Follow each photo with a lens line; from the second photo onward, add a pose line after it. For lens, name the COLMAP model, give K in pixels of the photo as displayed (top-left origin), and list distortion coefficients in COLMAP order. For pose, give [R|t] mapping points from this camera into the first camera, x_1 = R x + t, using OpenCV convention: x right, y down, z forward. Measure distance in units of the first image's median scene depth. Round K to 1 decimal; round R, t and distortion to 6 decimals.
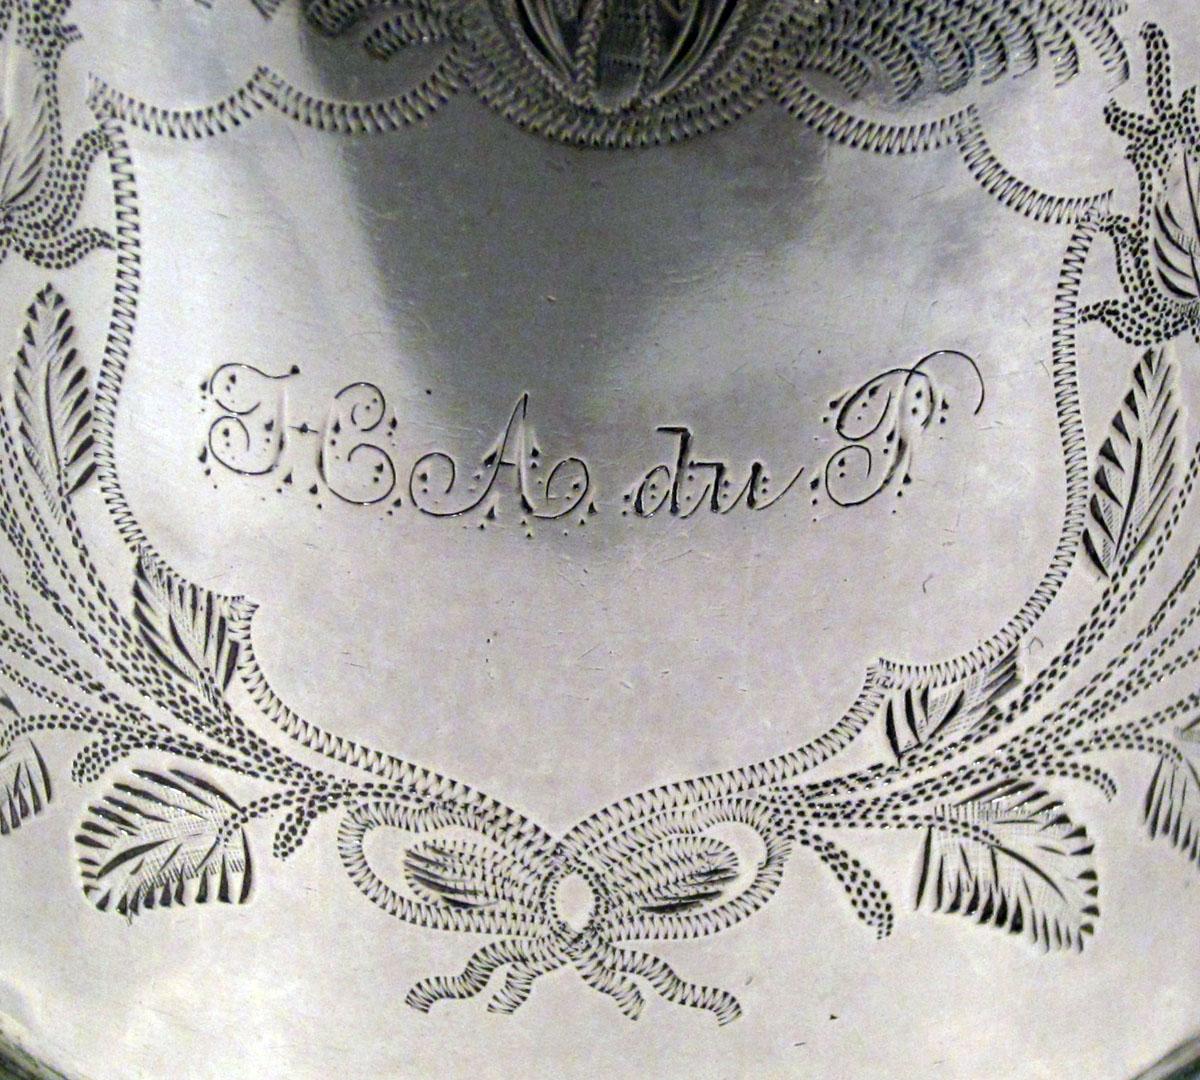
lens RADIAL K [[1795.2, 0, 599.2], [0, 1795.2, 540.4], [0, 0, 1]] dist [-0.014931, 0.000000]
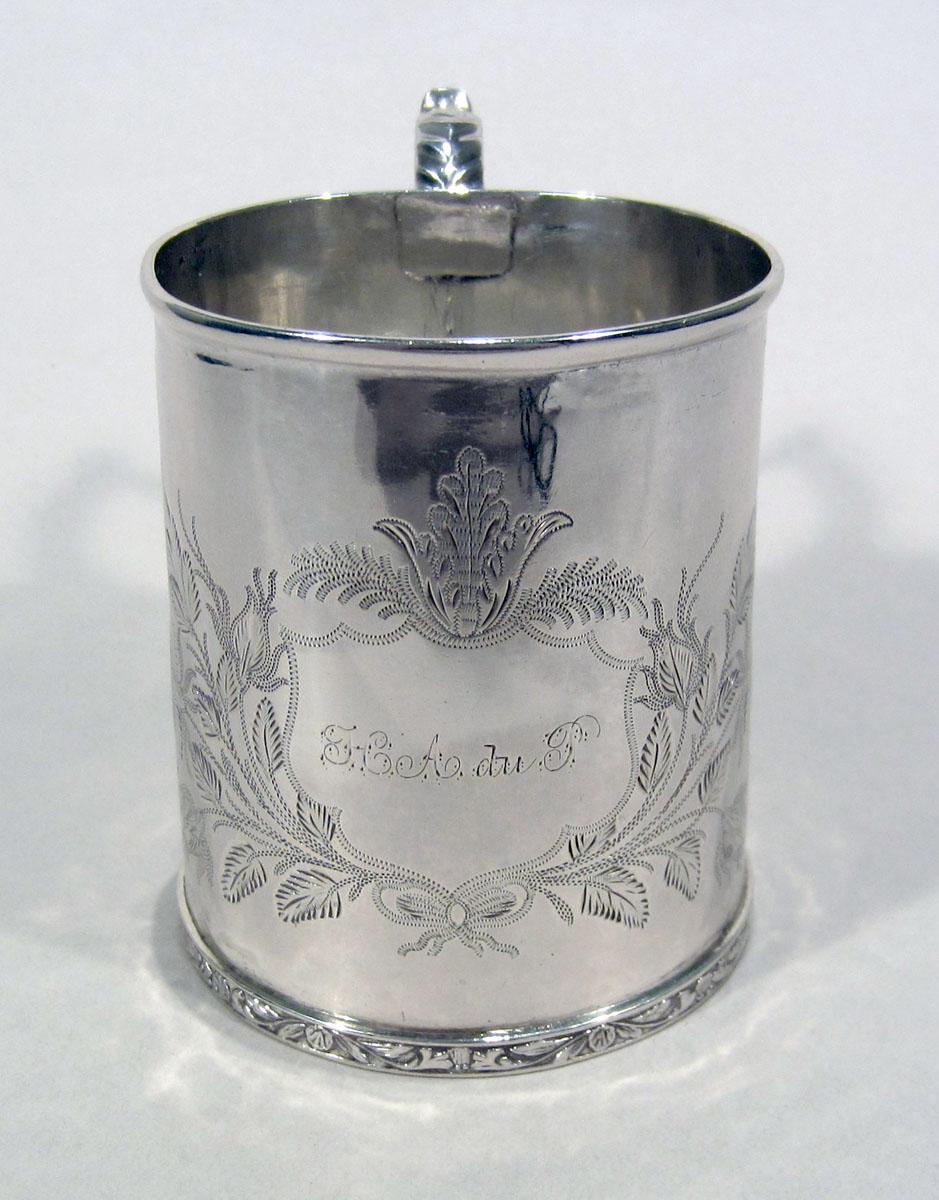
lens RADIAL K [[1388.7, 0, 471.8], [0, 1388.7, 602.4], [0, 0, 1]] dist [-0.014493, 0.000000]
pose [[0.999751, -0.021296, 0.006737, 0.003279], [0.021439, 0.999529, -0.021935, -0.233499], [-0.006267, 0.022074, 0.999737, -1.155541]]
